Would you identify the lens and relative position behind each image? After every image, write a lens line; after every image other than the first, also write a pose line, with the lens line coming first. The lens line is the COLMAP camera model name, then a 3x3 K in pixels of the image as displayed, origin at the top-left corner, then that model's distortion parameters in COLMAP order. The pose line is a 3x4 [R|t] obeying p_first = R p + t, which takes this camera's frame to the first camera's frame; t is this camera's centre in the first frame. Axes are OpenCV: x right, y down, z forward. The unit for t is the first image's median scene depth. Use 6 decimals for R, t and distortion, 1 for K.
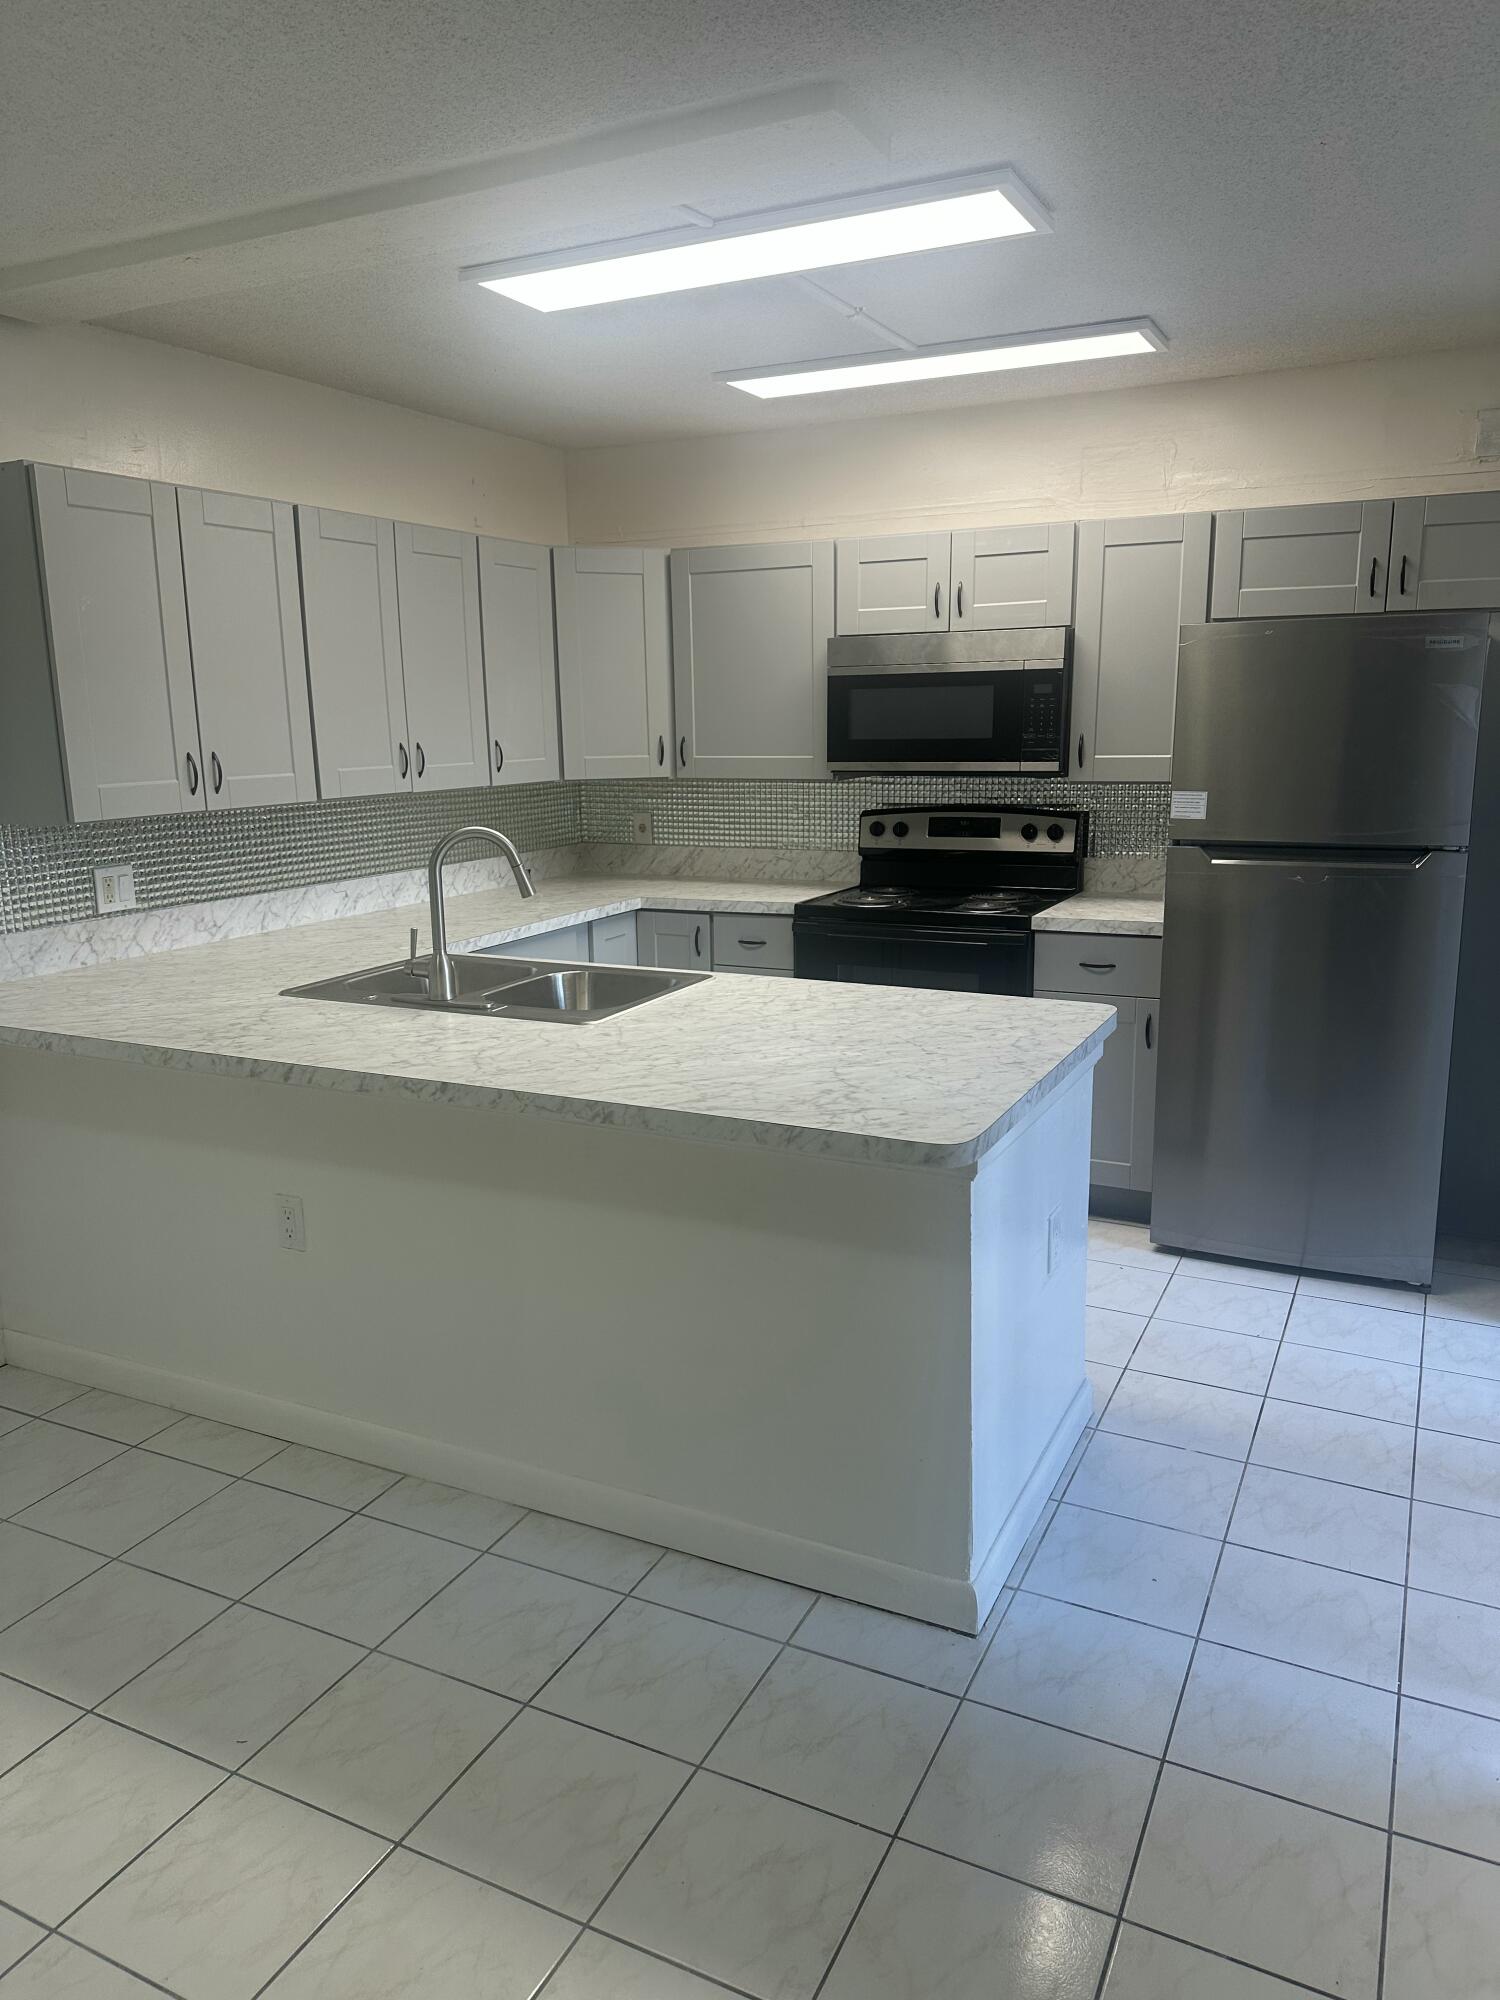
lens RADIAL K [[1403.5, 0, 751.4], [0, 1403.5, 1003.5], [0, 0, 1]] dist [0.059841, 0.000841]
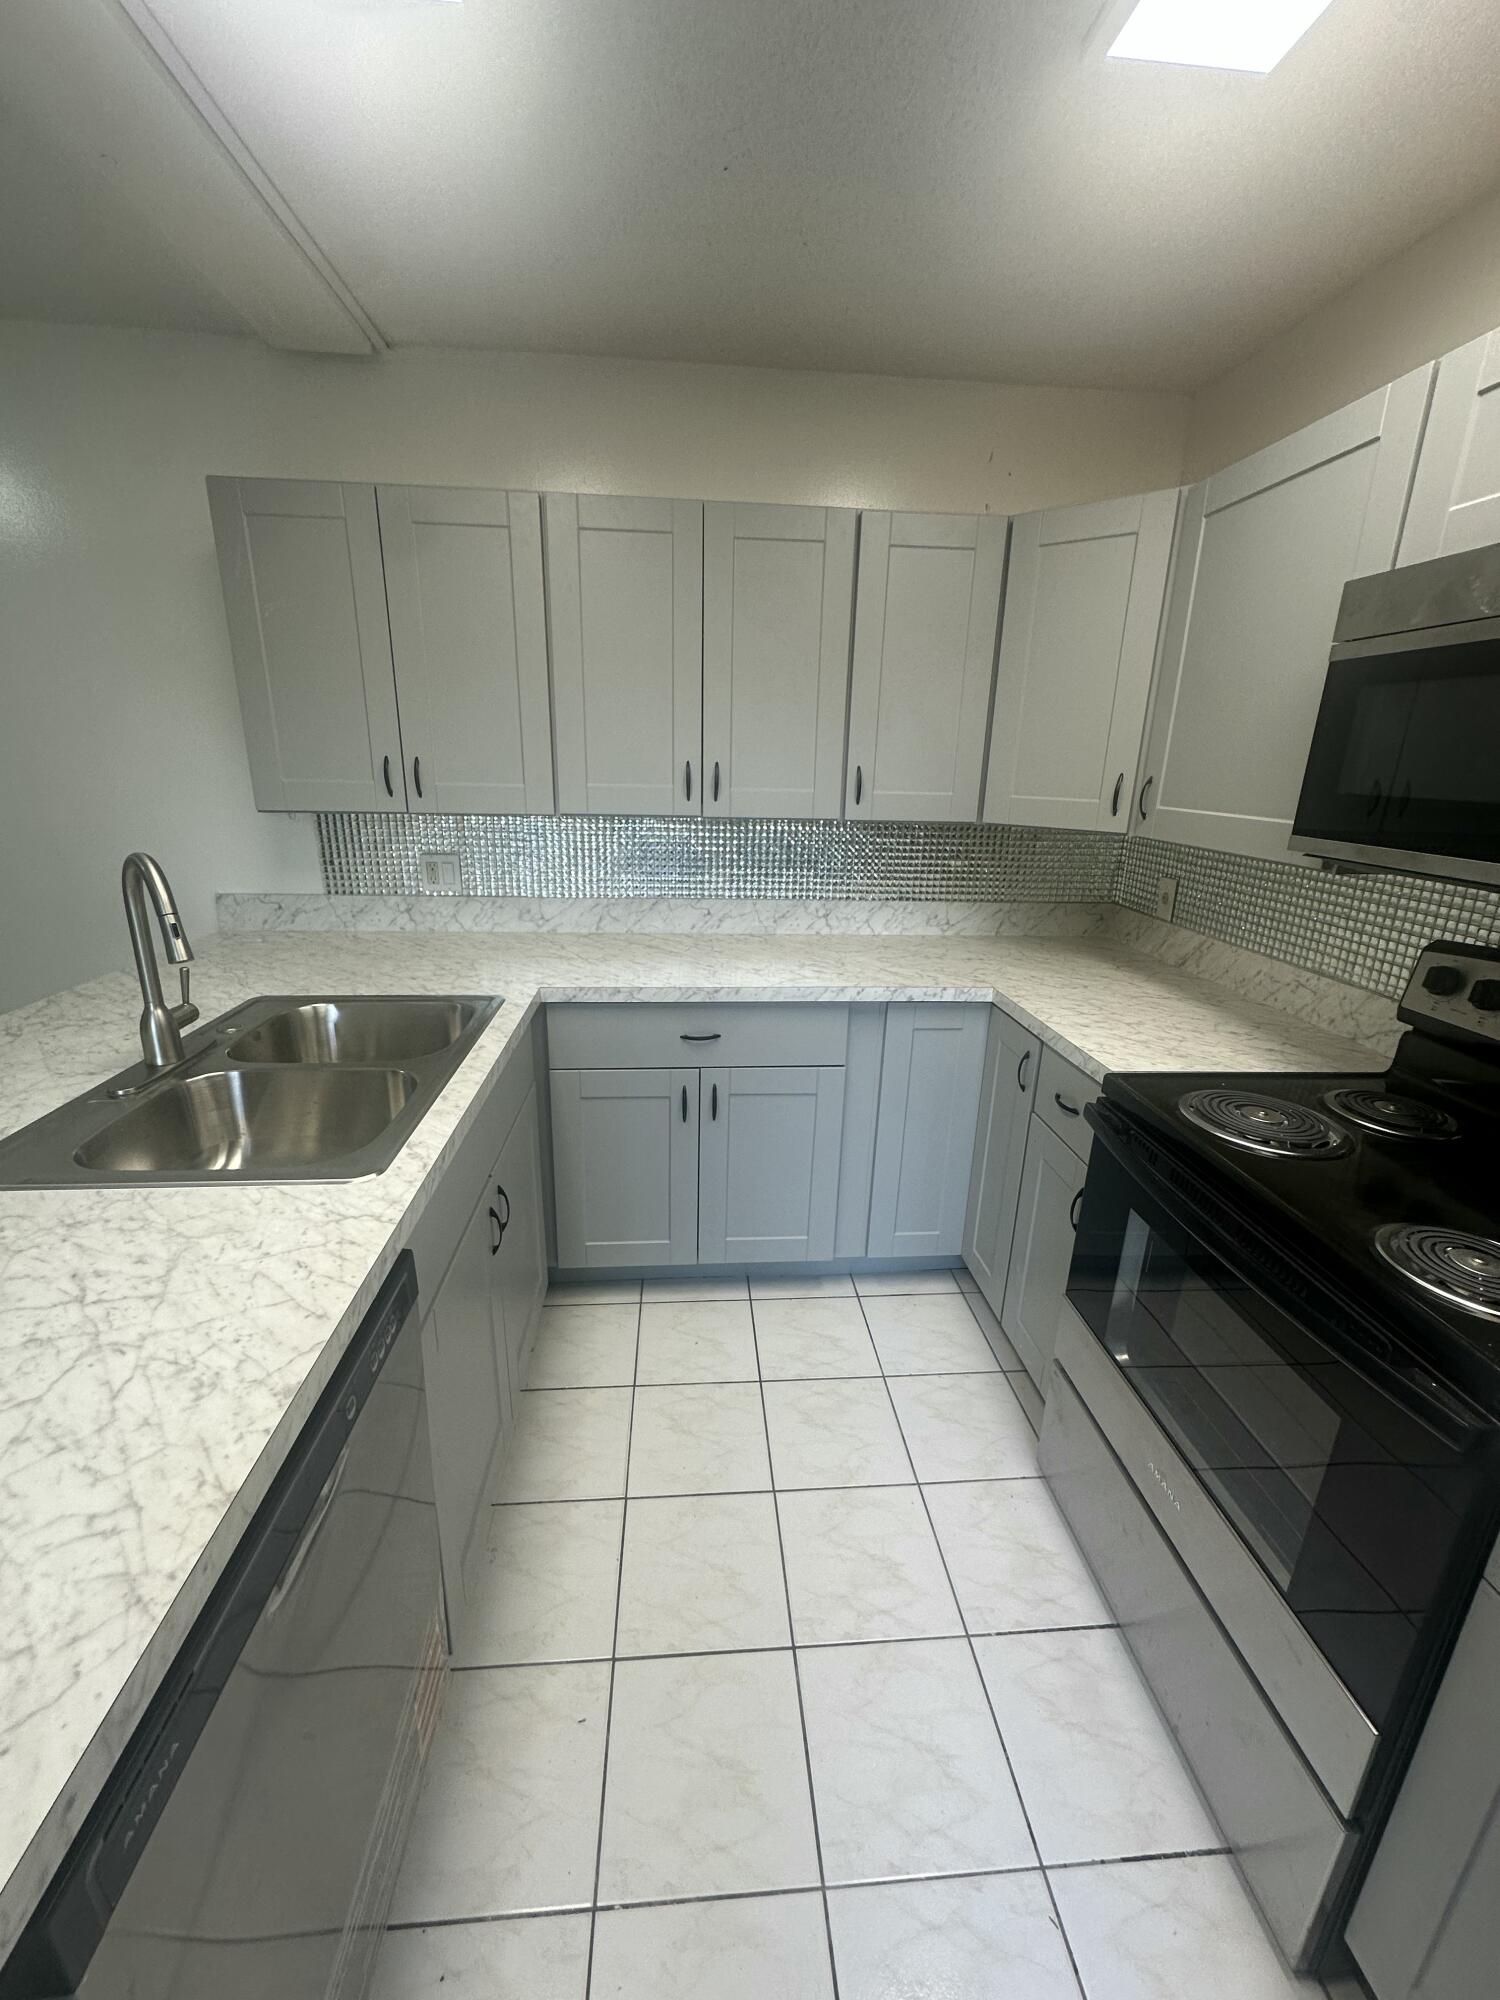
lens RADIAL K [[806.3, 0, 755.2], [0, 806.3, 1007.1], [0, 0, 1]] dist [-0.013763, 0.000054]
pose [[0.530352, 0.270596, -0.803433, 0.214795], [-0.209037, 0.960172, 0.185399, -0.121616], [0.821602, 0.069621, 0.565794, 0.669238]]
